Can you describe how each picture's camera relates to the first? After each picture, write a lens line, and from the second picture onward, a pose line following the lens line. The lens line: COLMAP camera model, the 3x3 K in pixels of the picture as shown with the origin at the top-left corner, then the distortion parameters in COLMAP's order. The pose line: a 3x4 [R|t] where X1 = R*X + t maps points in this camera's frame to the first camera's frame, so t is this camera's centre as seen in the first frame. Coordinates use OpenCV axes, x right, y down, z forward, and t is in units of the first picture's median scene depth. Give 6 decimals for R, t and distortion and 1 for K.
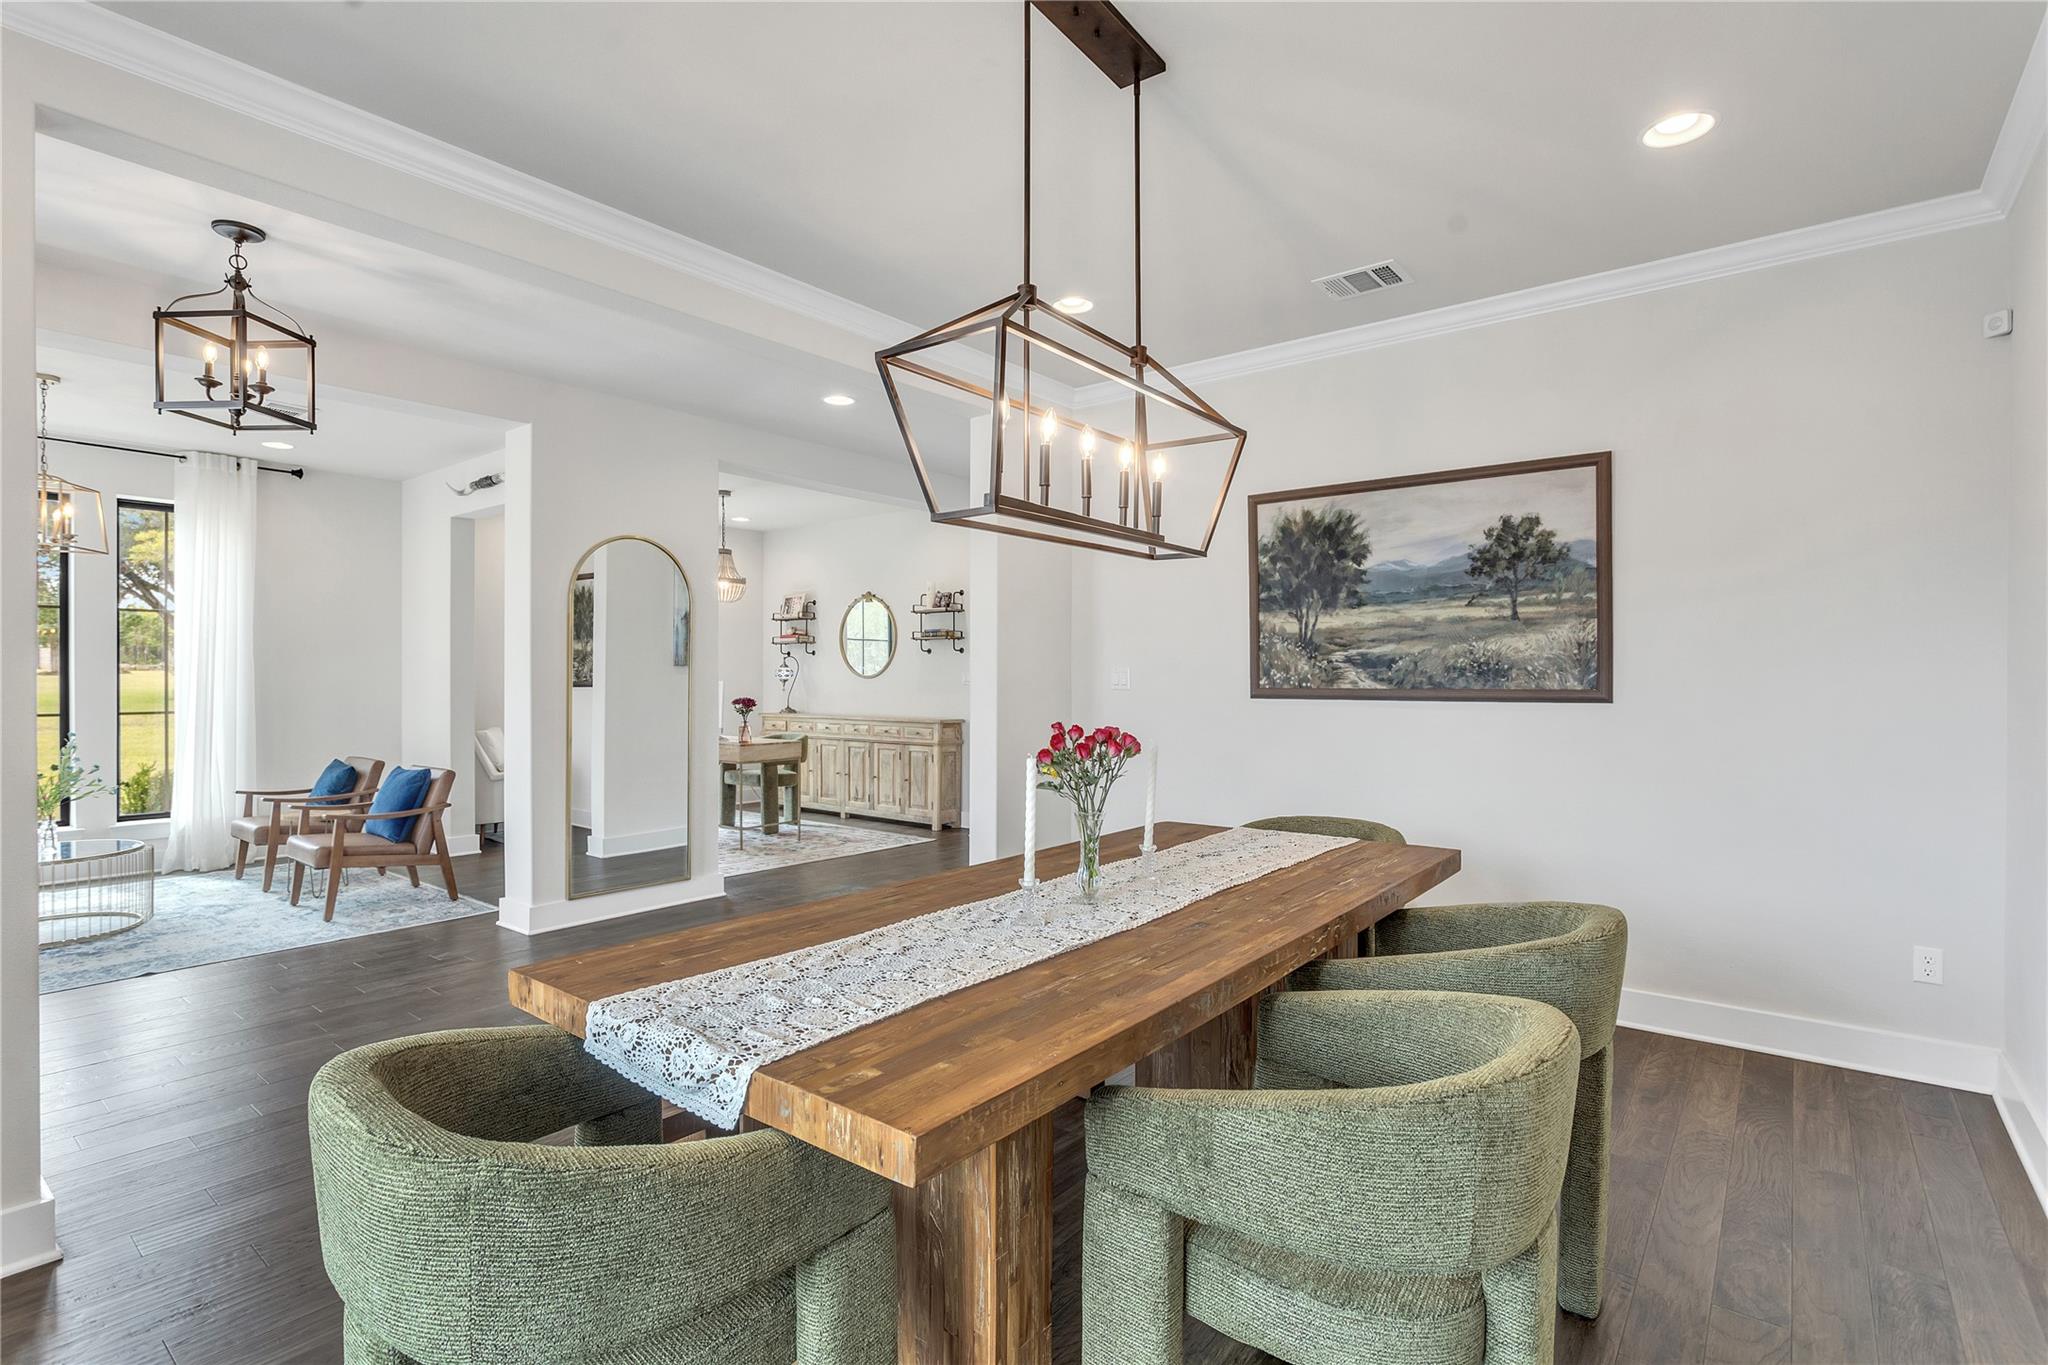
lens RADIAL K [[1008.7, 0, 1014.7], [0, 1008.7, 642.9], [0, 0, 1]] dist [-0.007543, 0.000125]
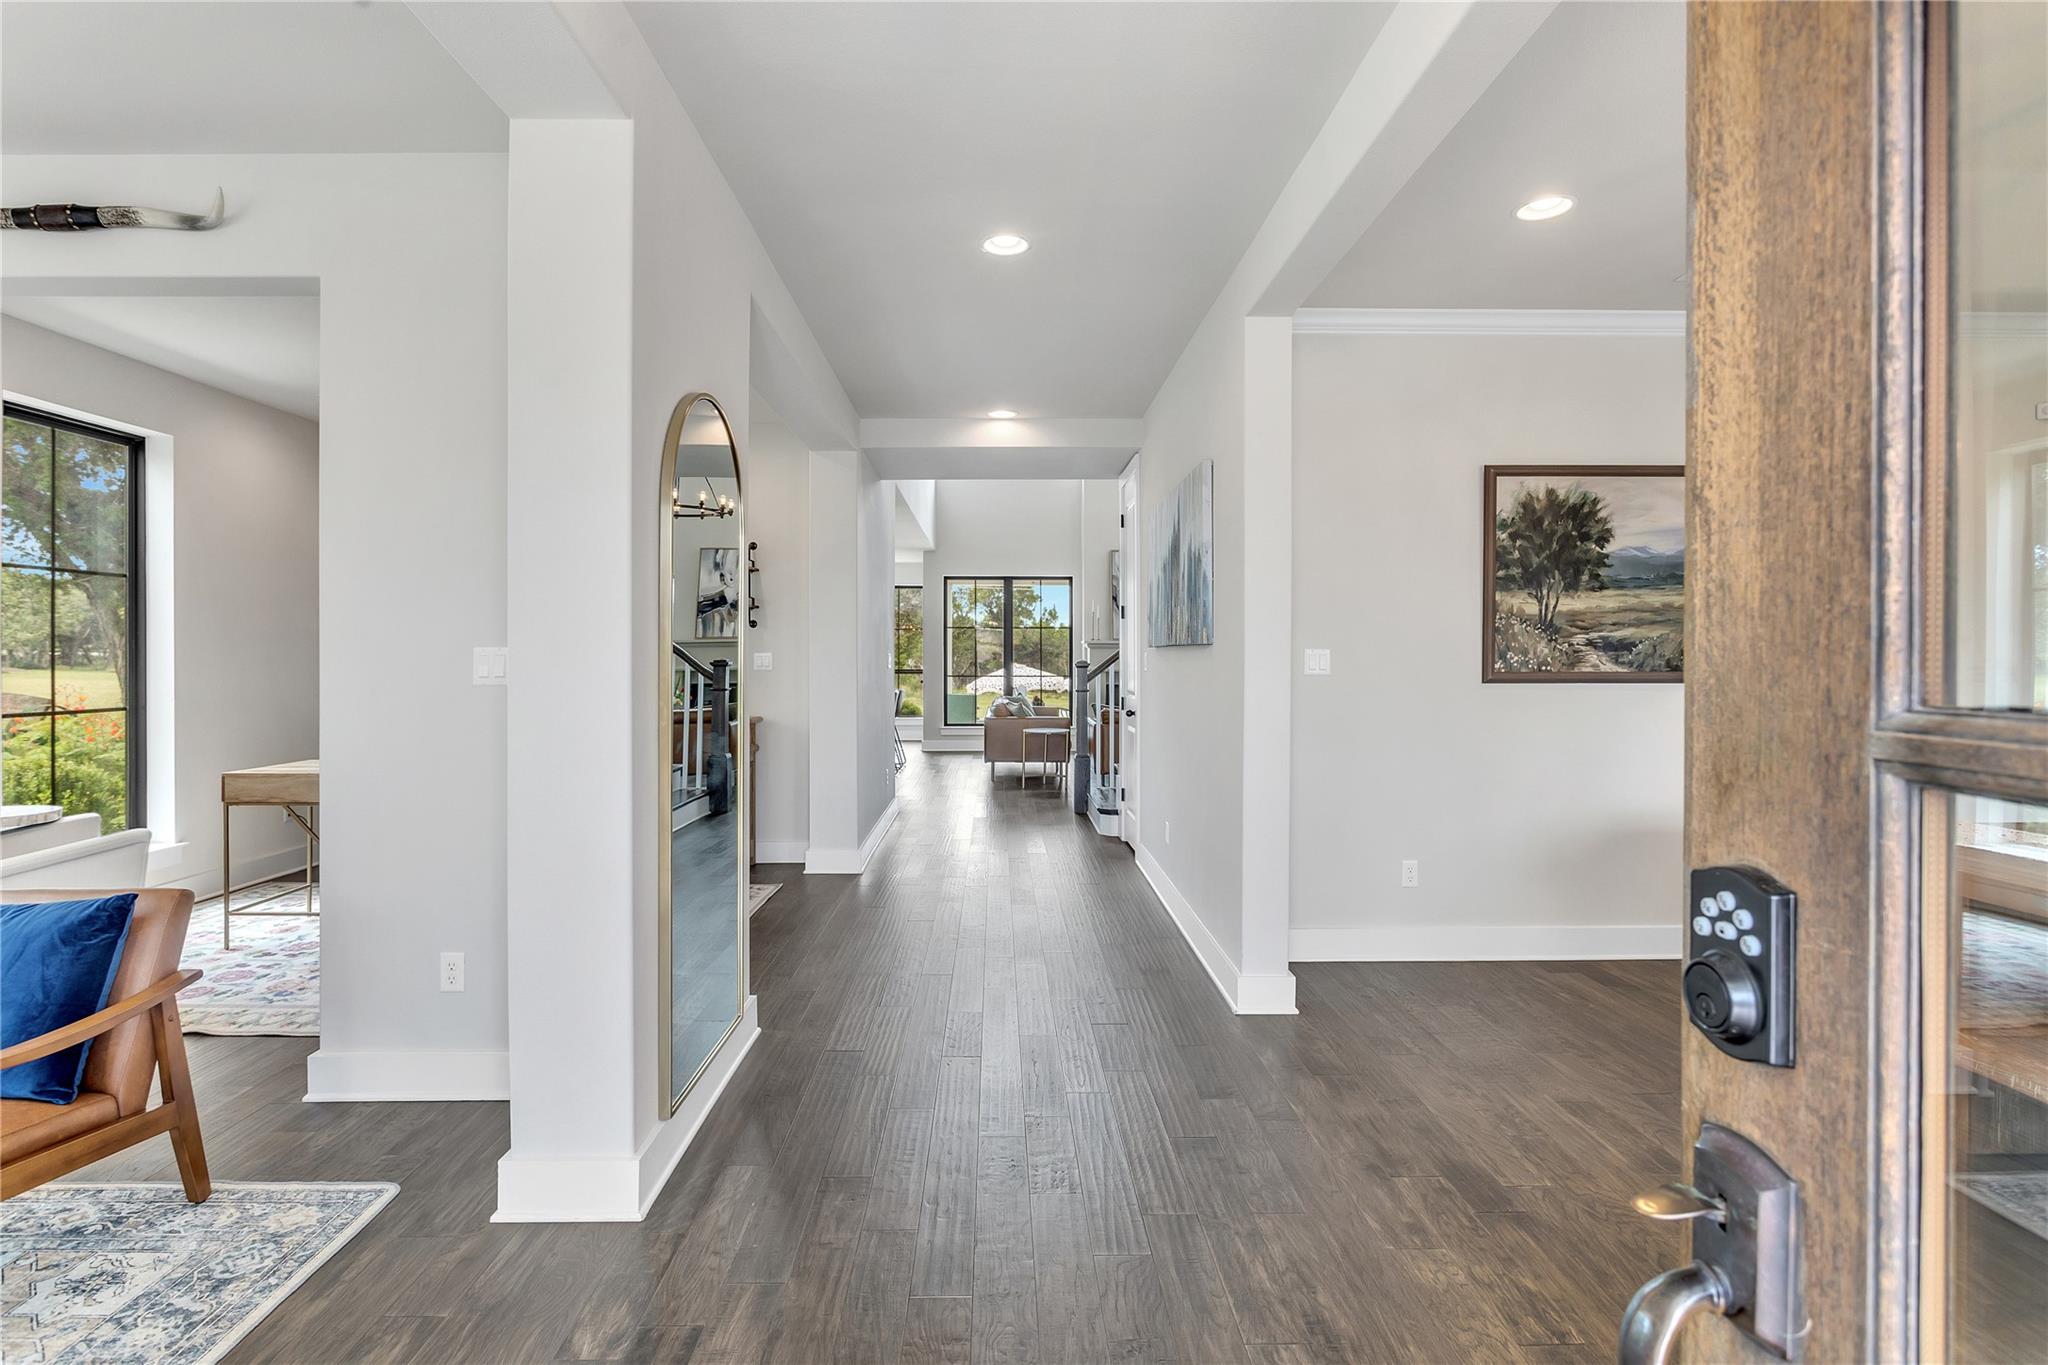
lens RADIAL K [[1008.7, 0, 1014.7], [0, 1008.7, 642.9], [0, 0, 1]] dist [-0.007543, 0.000125]
pose [[0.762928, -0.001034, 0.646483, -0.746941], [-0.020439, 0.999460, 0.025720, 0.002772], [-0.646160, -0.032836, 0.762495, 0.607248]]
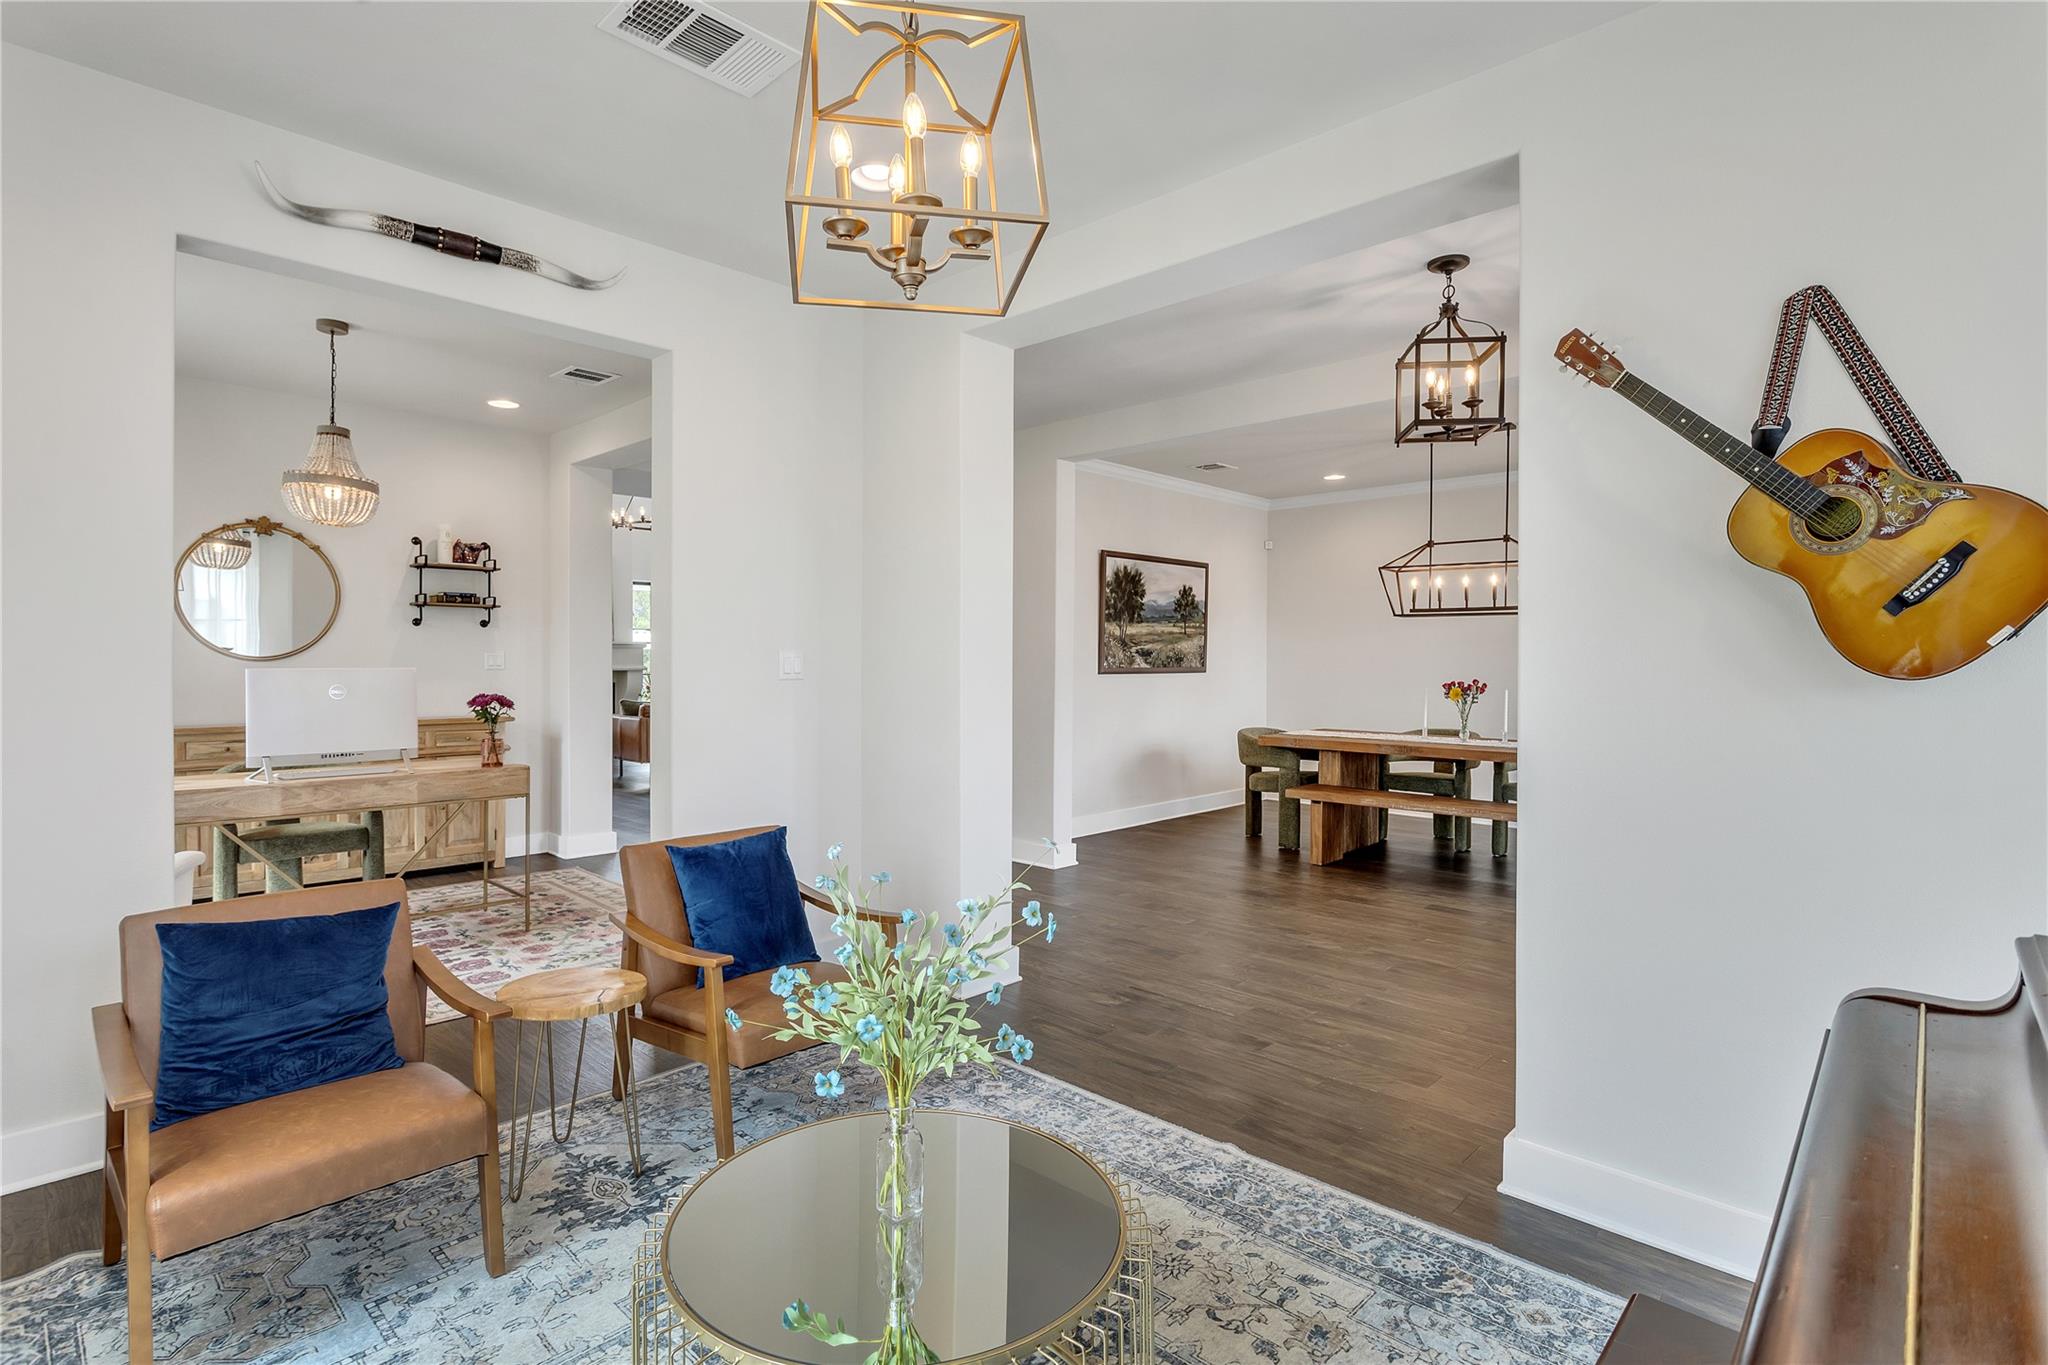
lens RADIAL K [[1008.7, 0, 1014.7], [0, 1008.7, 642.9], [0, 0, 1]] dist [-0.007543, 0.000125]
pose [[0.075037, 0.009578, 0.997135, -1.489543], [-0.040669, 0.999151, -0.006537, 0.021439], [-0.996351, -0.040062, 0.075363, 1.081770]]
